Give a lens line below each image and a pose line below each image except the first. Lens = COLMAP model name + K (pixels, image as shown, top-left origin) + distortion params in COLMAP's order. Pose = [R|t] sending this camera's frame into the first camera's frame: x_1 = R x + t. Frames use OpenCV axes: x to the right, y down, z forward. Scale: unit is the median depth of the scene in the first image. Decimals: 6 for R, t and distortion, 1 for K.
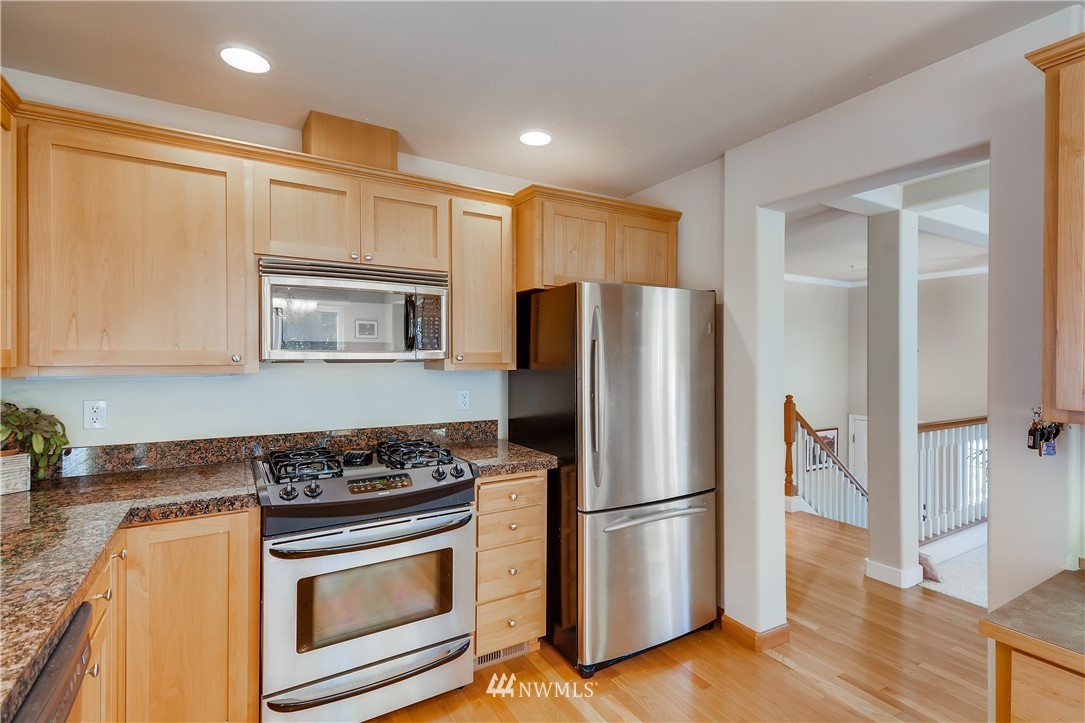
lens RADIAL K [[519.3, 0, 544.0], [0, 519.3, 357.5], [0, 0, 1]] dist [0.026894, -0.009383]
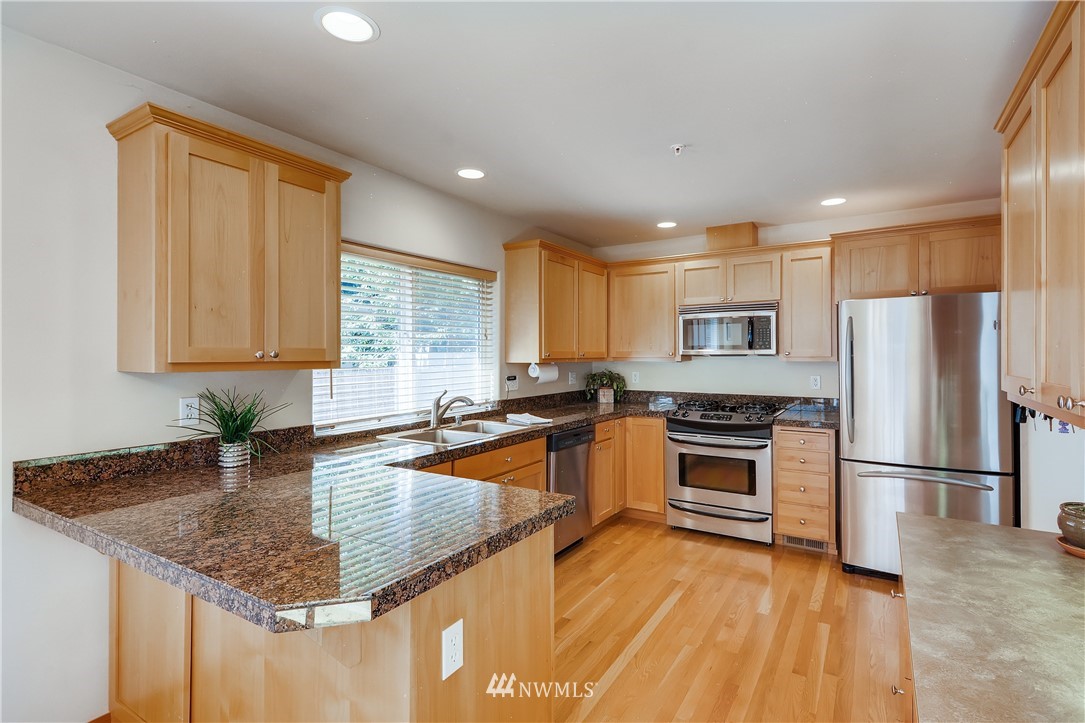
lens RADIAL K [[519.3, 0, 565.9], [0, 519.3, 356.7], [0, 0, 1]] dist [0.026894, -0.009383]
pose [[0.468964, 0.001289, -0.883216, 1.050896], [0.006343, 0.999968, 0.004828, -0.001297], [0.883195, -0.007866, 0.468941, -0.387937]]
